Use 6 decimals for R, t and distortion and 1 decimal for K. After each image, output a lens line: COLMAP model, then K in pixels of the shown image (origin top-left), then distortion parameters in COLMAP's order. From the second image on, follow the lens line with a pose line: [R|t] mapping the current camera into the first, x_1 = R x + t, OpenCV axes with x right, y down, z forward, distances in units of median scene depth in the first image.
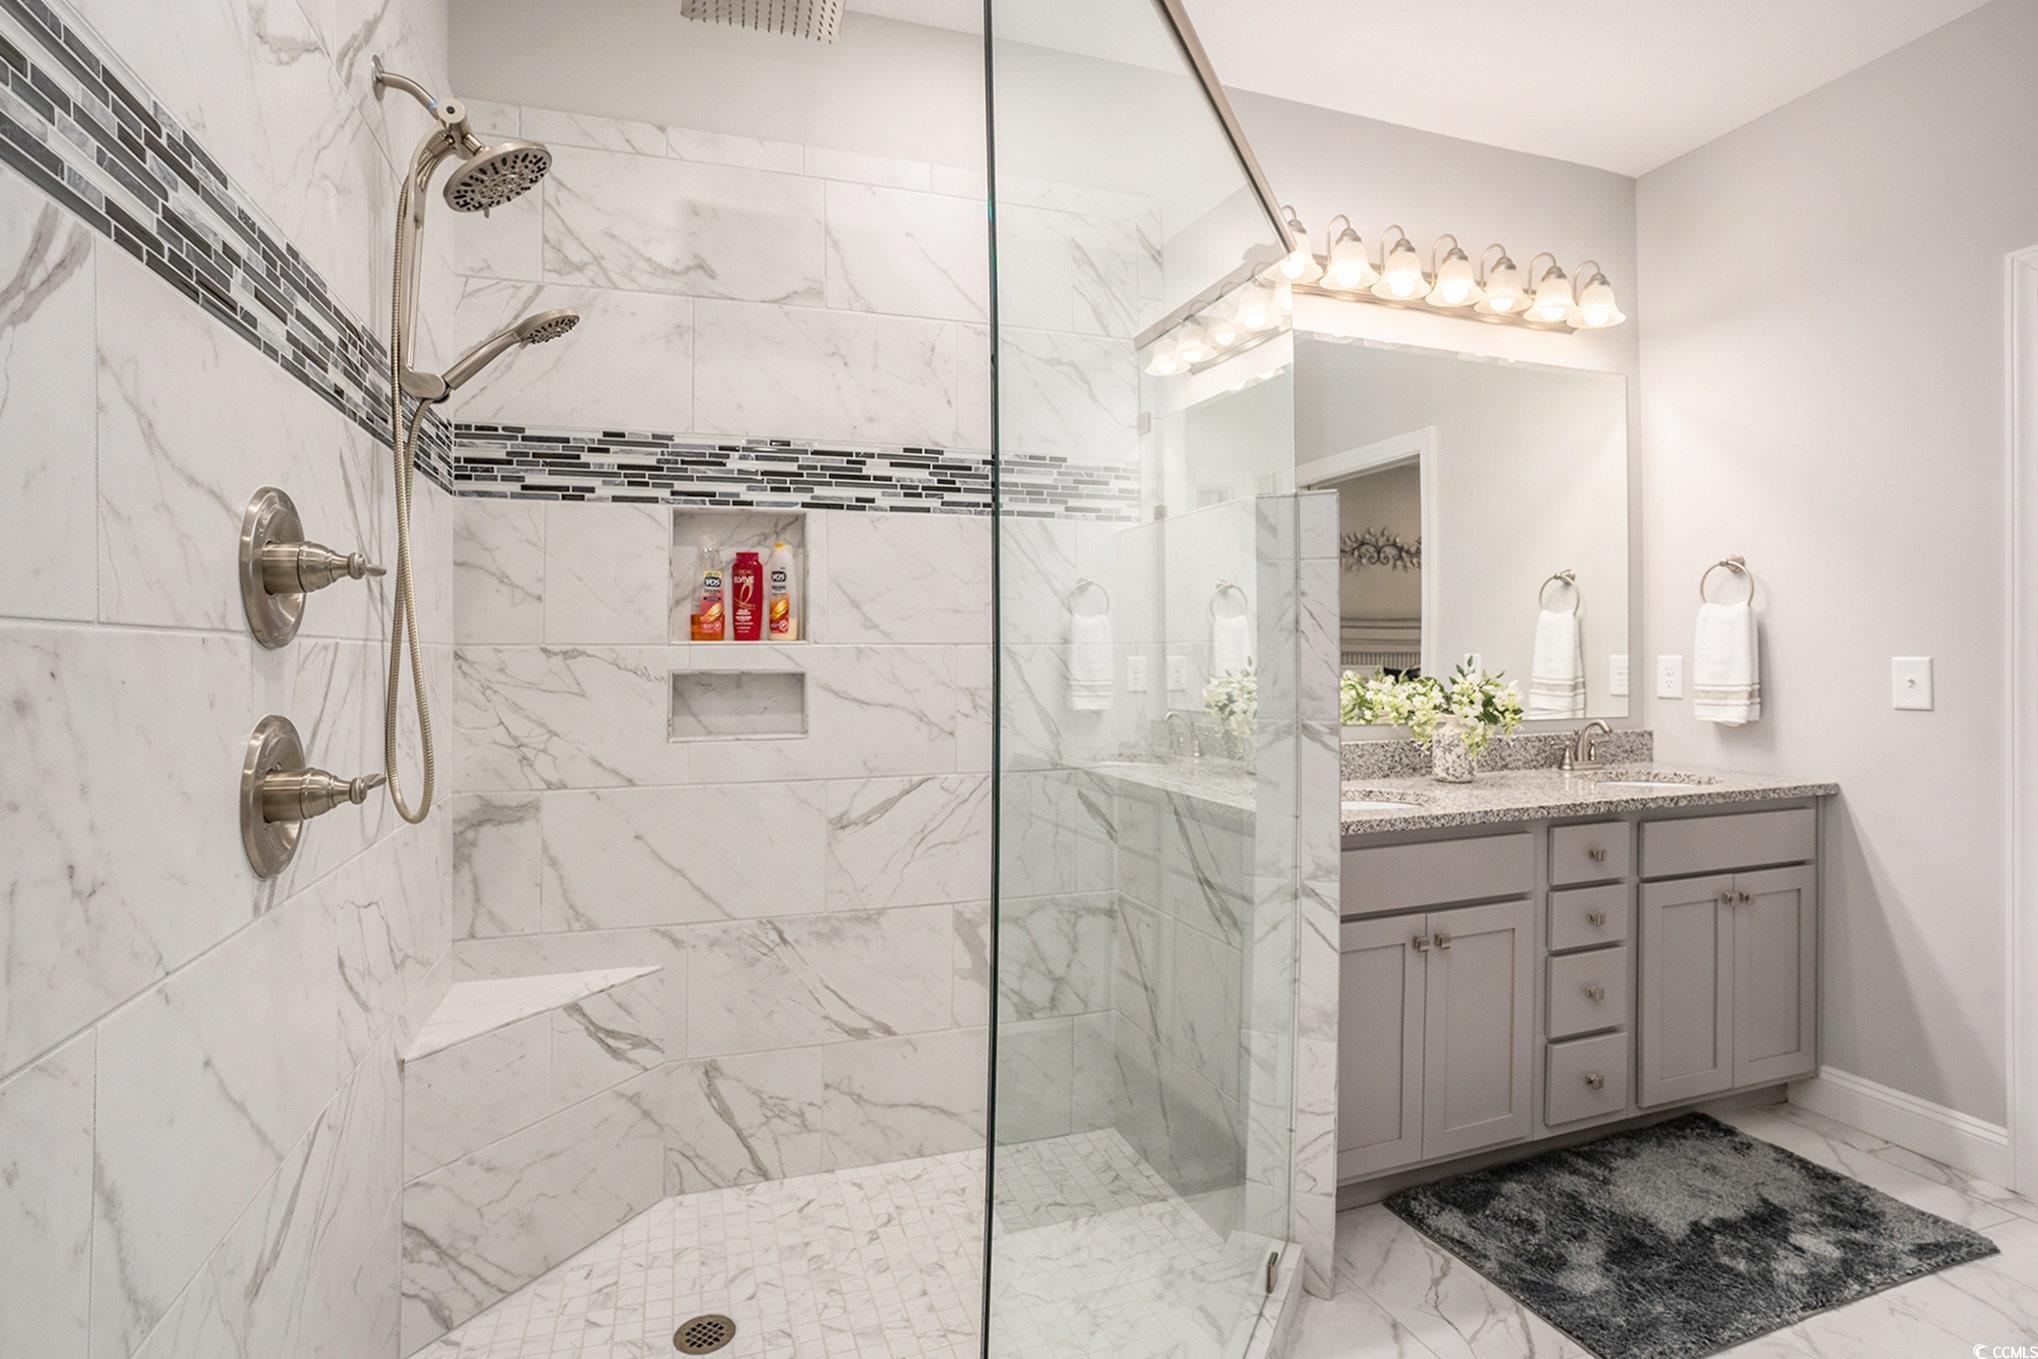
lens RADIAL K [[997.4, 0, 1019.0], [0, 997.4, 679.5], [0, 0, 1]] dist [-0.071272, 0.032829]
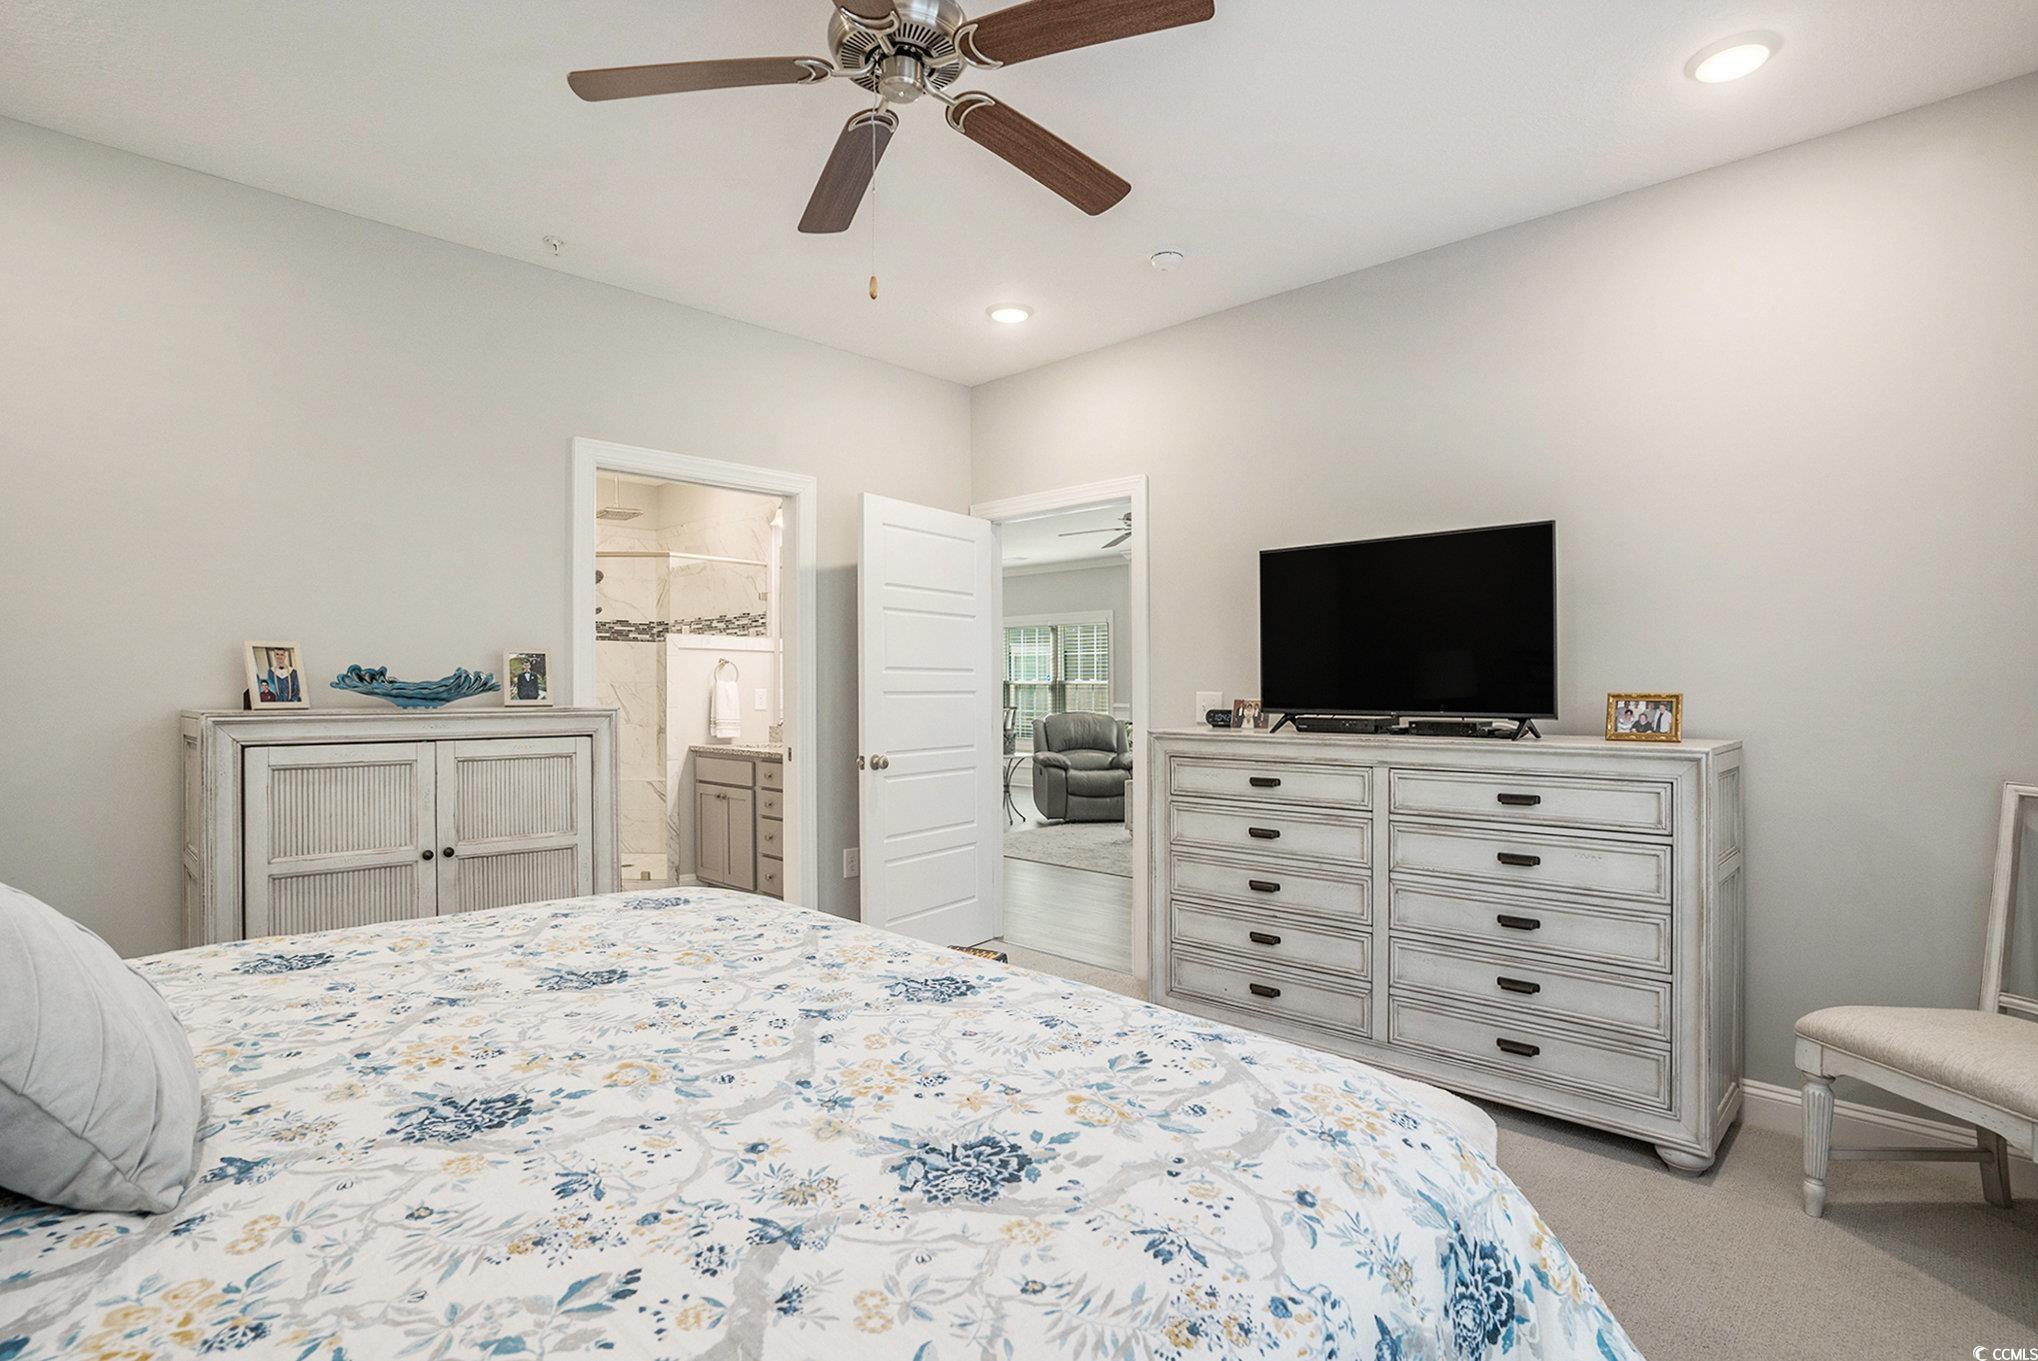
lens RADIAL K [[997.4, 0, 1019.0], [0, 997.4, 680.5], [0, 0, 1]] dist [-0.071272, 0.032829]
pose [[0.464887, 0.004589, -0.885358, 3.166077], [-0.021329, 0.999754, -0.006017, -0.047240], [0.885113, 0.021681, 0.464870, 0.464186]]
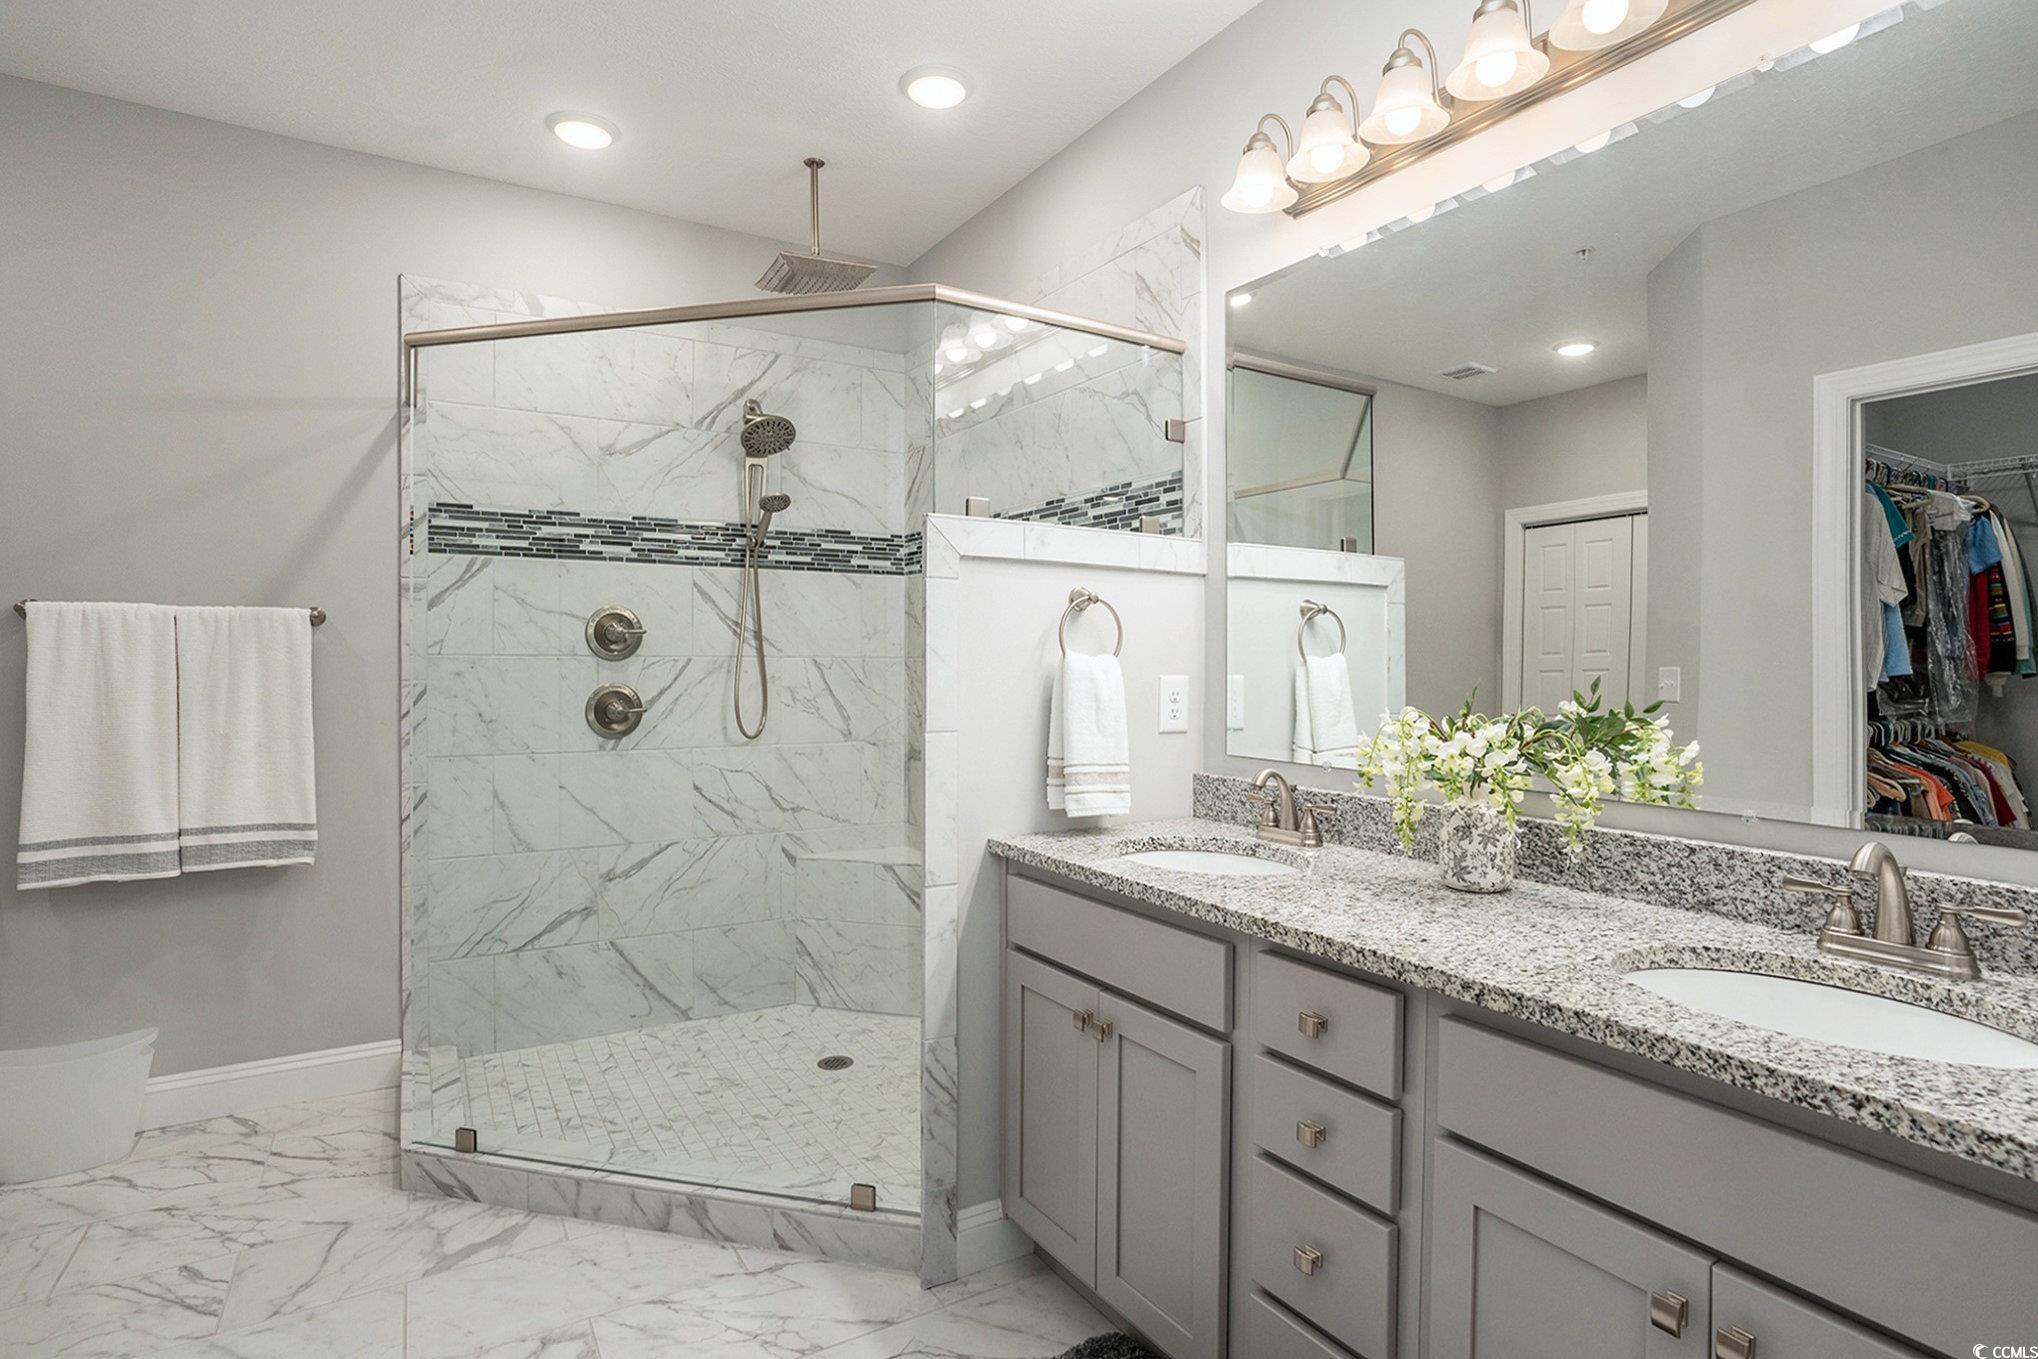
lens RADIAL K [[997.4, 0, 1019.0], [0, 997.4, 679.5], [0, 0, 1]] dist [-0.071272, 0.032829]
pose [[0.237516, 0.021181, -0.971153, 1.199720], [-0.034096, 0.999328, 0.013456, -0.028850], [0.970785, 0.029916, 0.238079, 0.737229]]
